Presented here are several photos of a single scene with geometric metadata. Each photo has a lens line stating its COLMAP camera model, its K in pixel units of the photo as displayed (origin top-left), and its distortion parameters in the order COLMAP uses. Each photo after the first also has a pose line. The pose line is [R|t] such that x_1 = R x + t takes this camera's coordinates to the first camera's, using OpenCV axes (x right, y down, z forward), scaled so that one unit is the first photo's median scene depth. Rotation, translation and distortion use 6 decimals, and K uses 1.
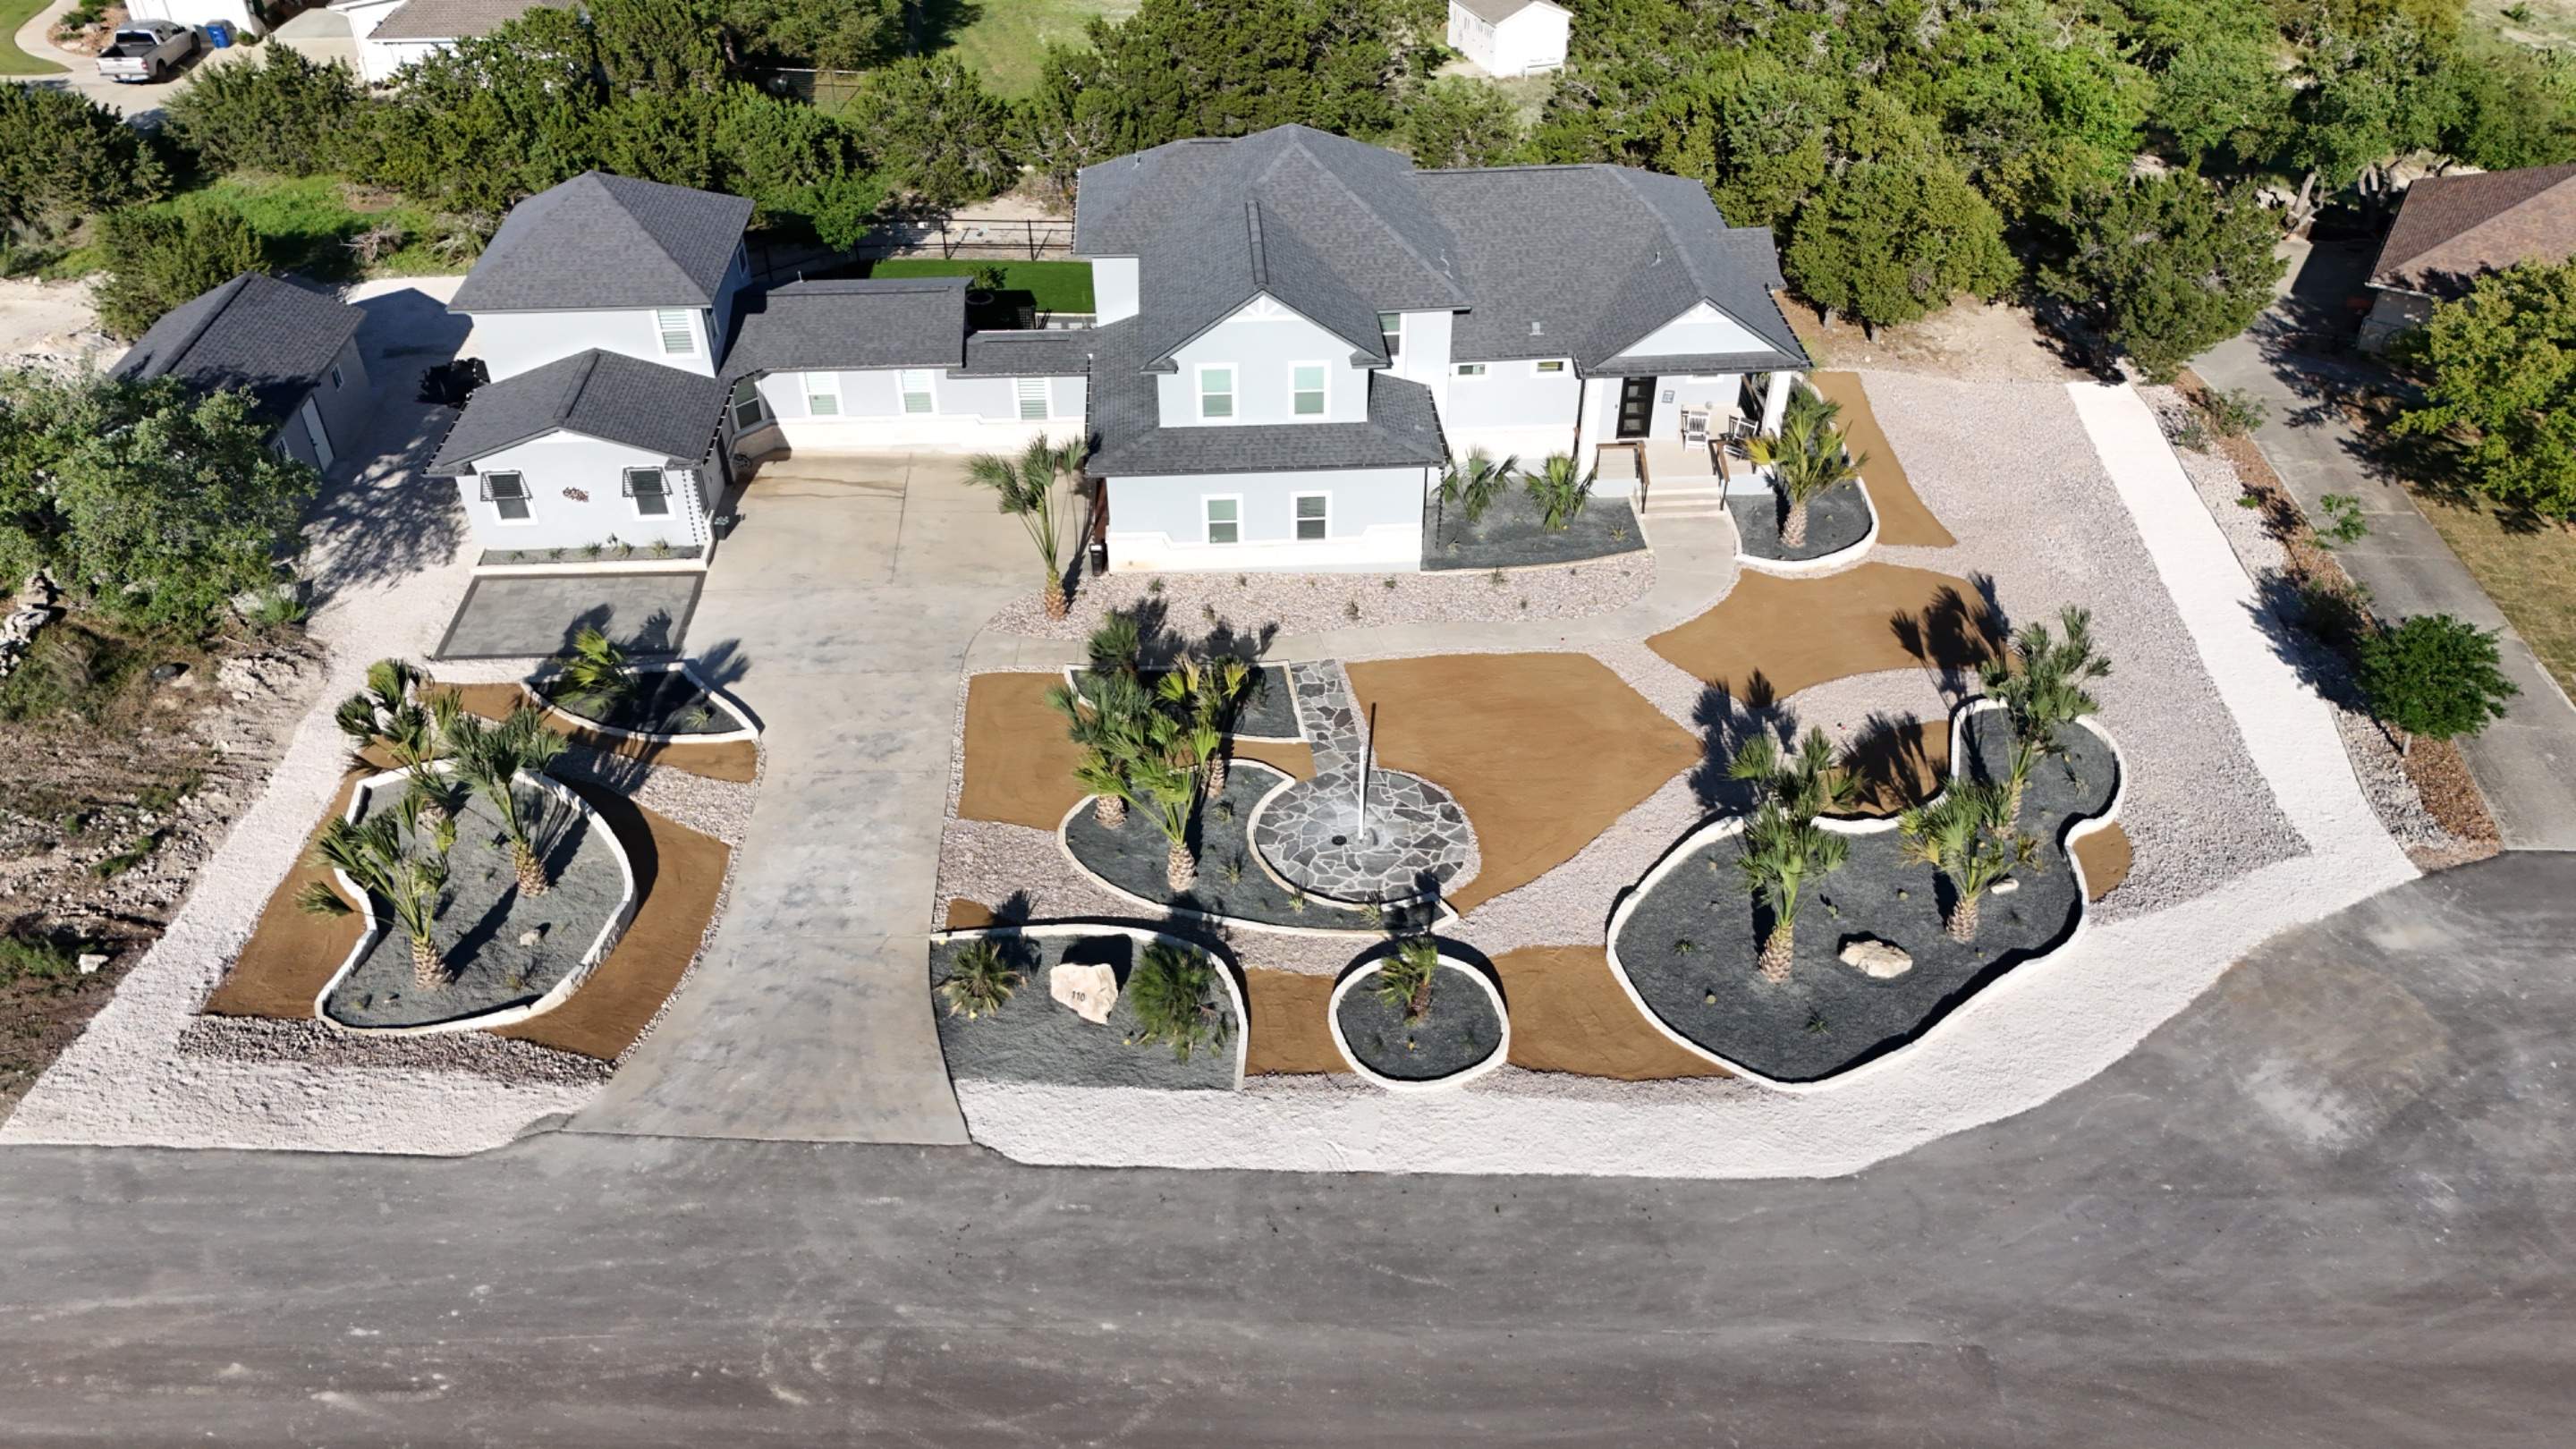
lens RADIAL K [[1898.6, 0, 1288.0], [0, 1898.6, 724.5], [0, 0, 1]] dist [0.052499, -0.043922]
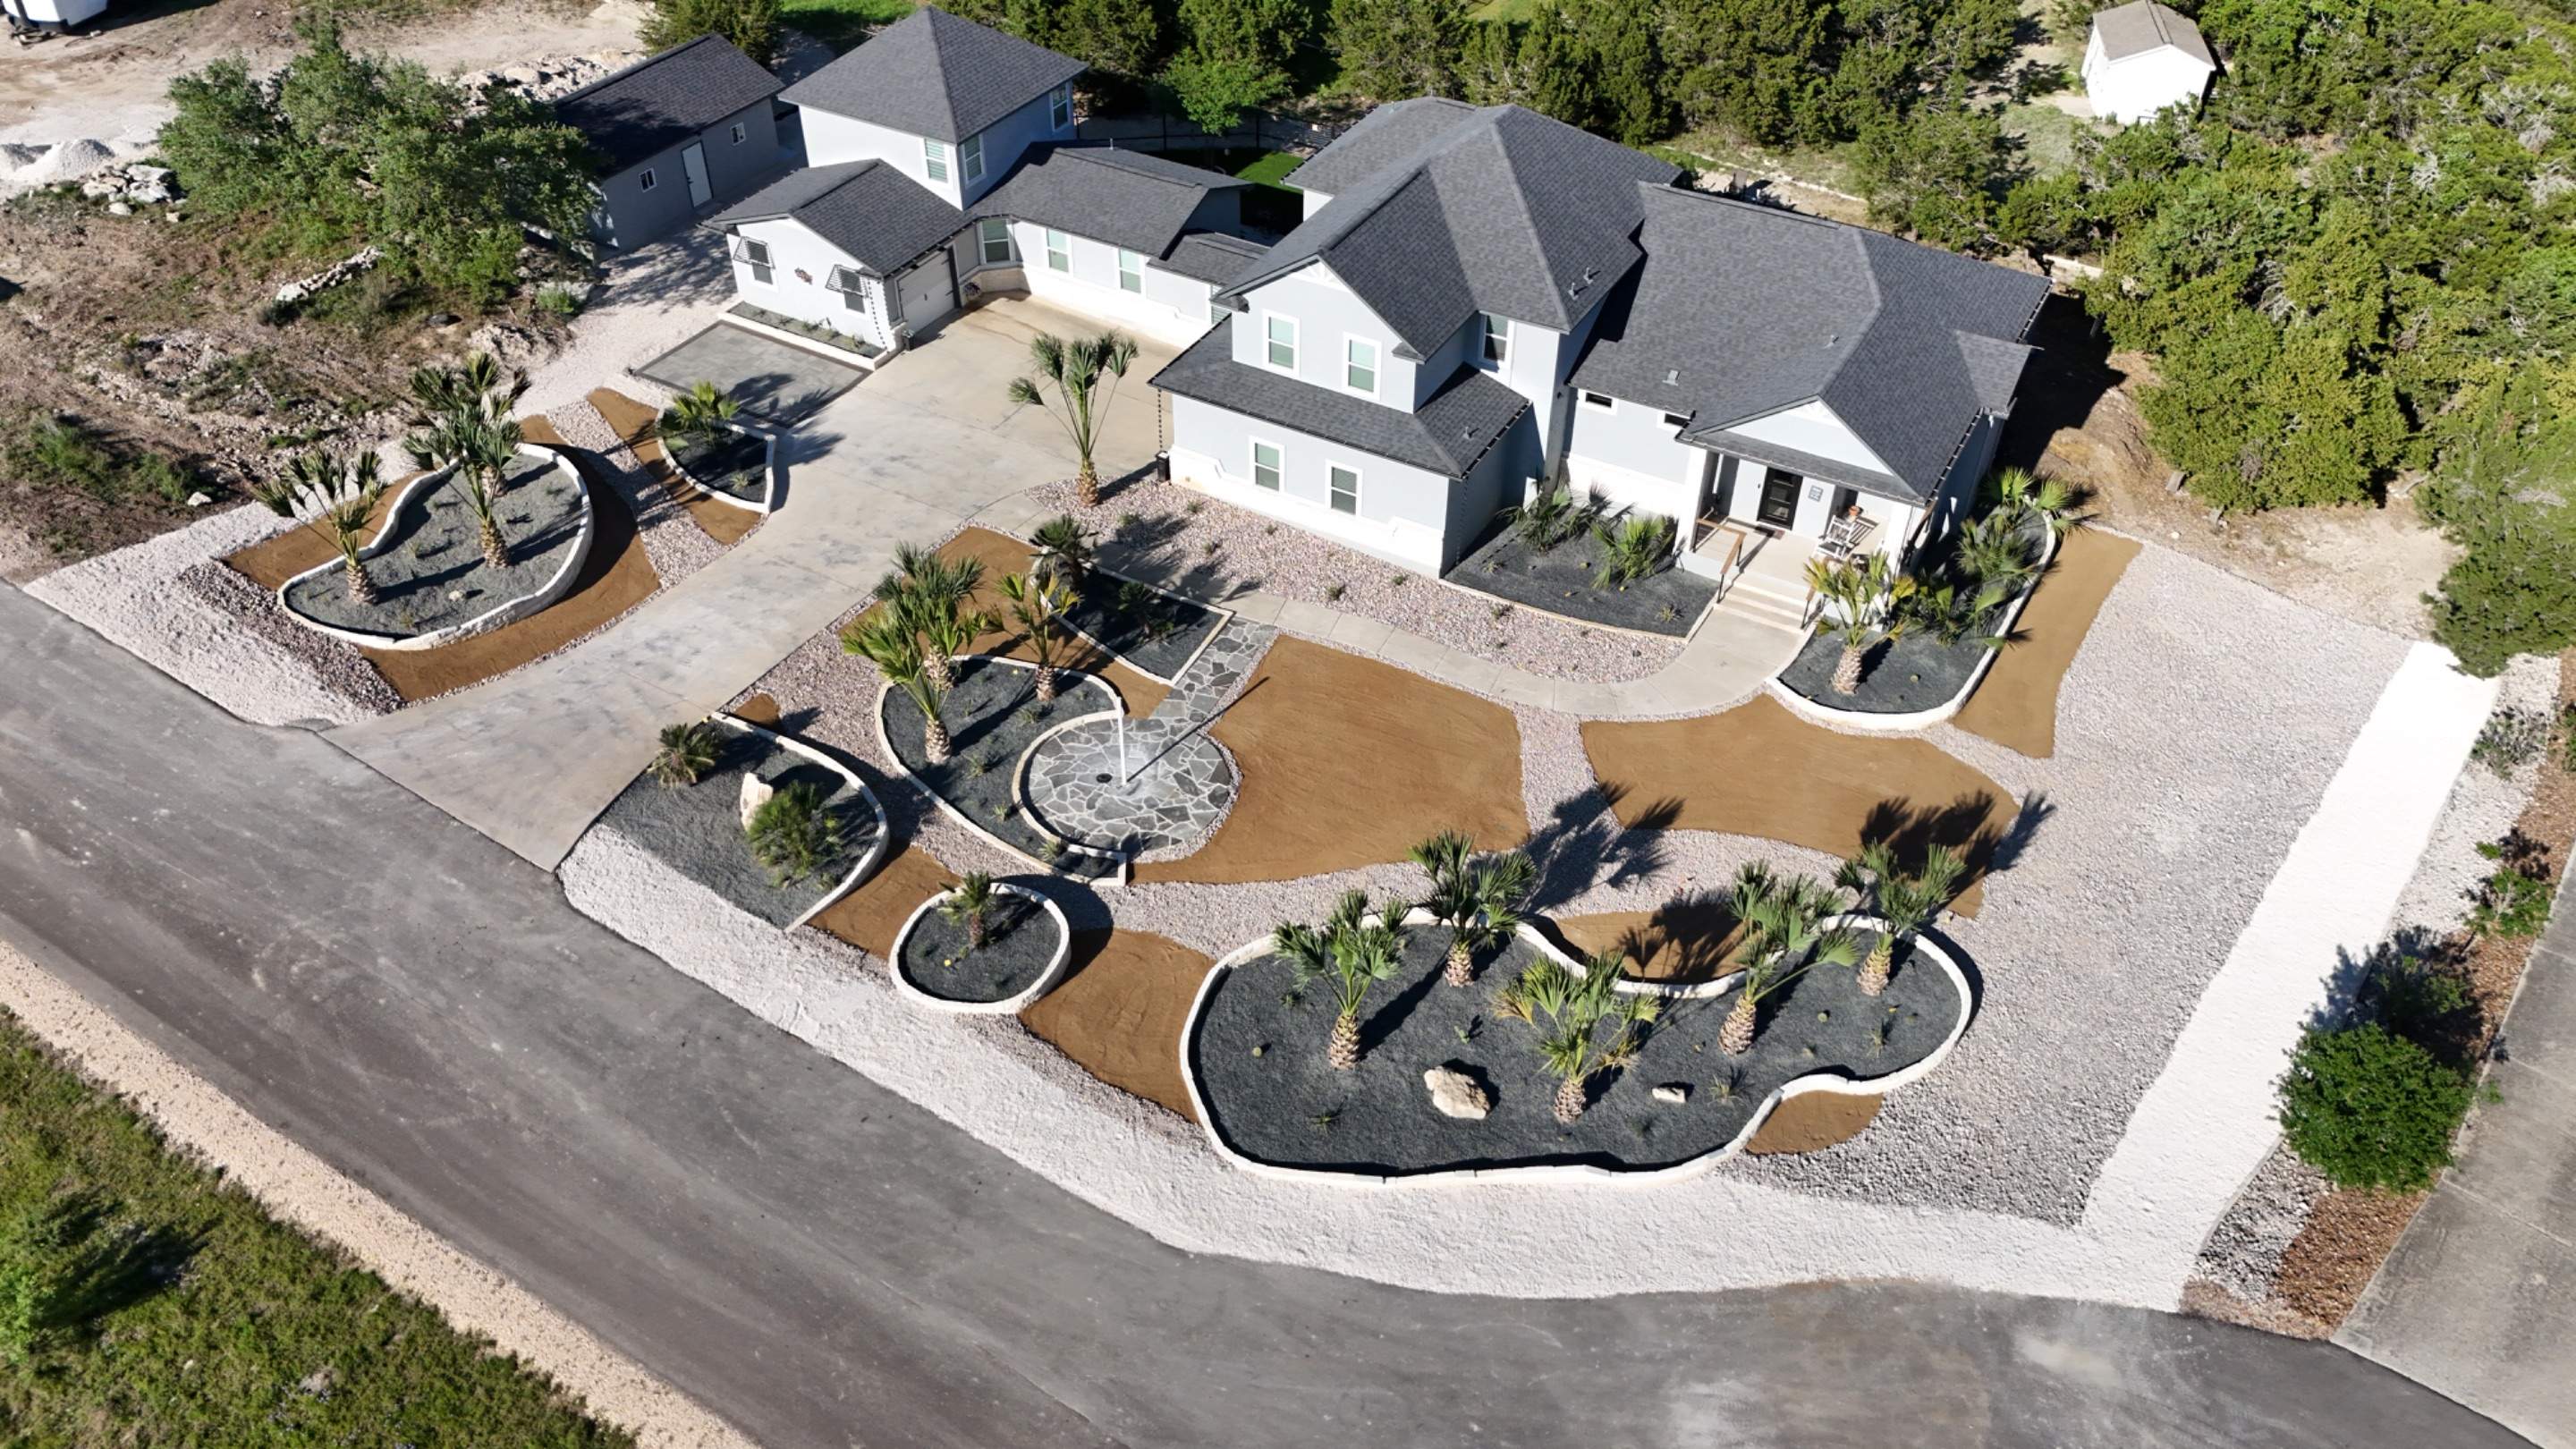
lens RADIAL K [[1898.6, 0, 1288.0], [0, 1898.6, 724.5], [0, 0, 1]] dist [0.052499, -0.043922]
pose [[0.840463, 0.357636, -0.407084, 0.548885], [-0.336751, 0.933302, 0.124683, -0.135819], [0.424524, 0.032295, 0.904841, 0.105967]]
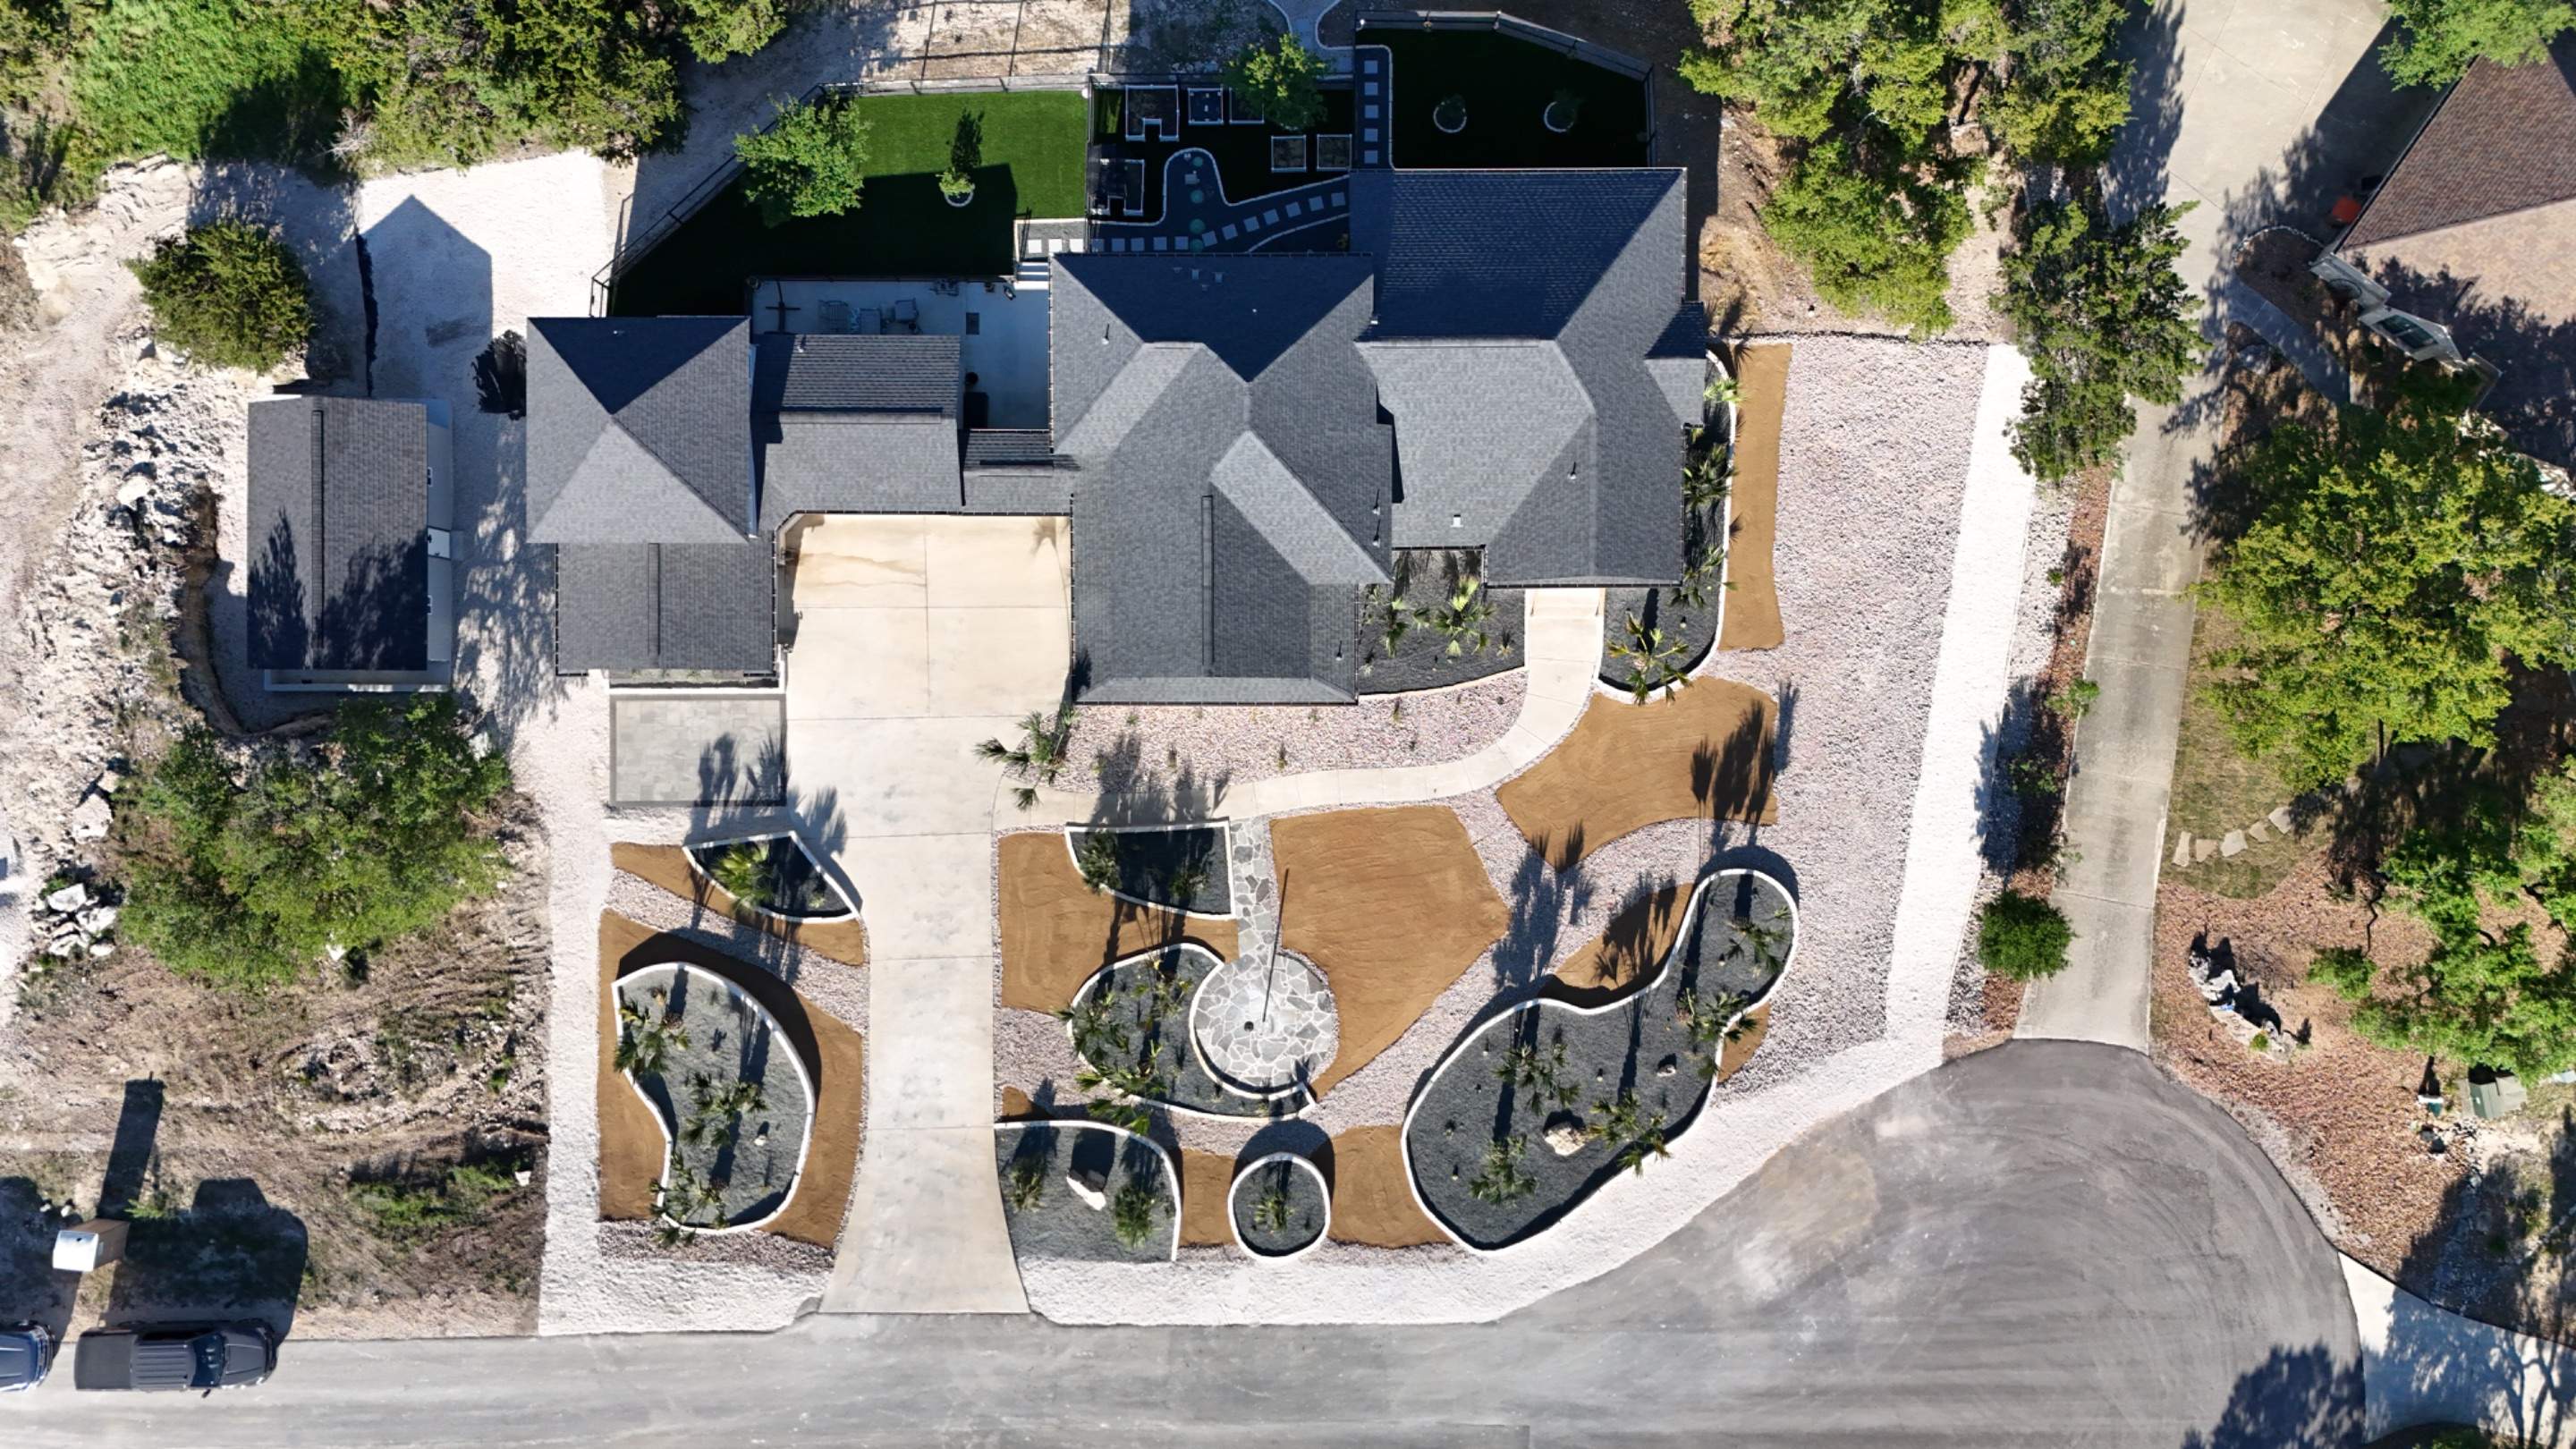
lens RADIAL K [[1898.6, 0, 1288.0], [0, 1898.6, 724.5], [0, 0, 1]] dist [0.052499, -0.043922]
pose [[0.998246, 0.059175, -0.001648, 0.049272], [-0.034658, 0.606778, 0.794115, -1.383910], [0.047991, -0.792665, 0.607765, 0.265576]]
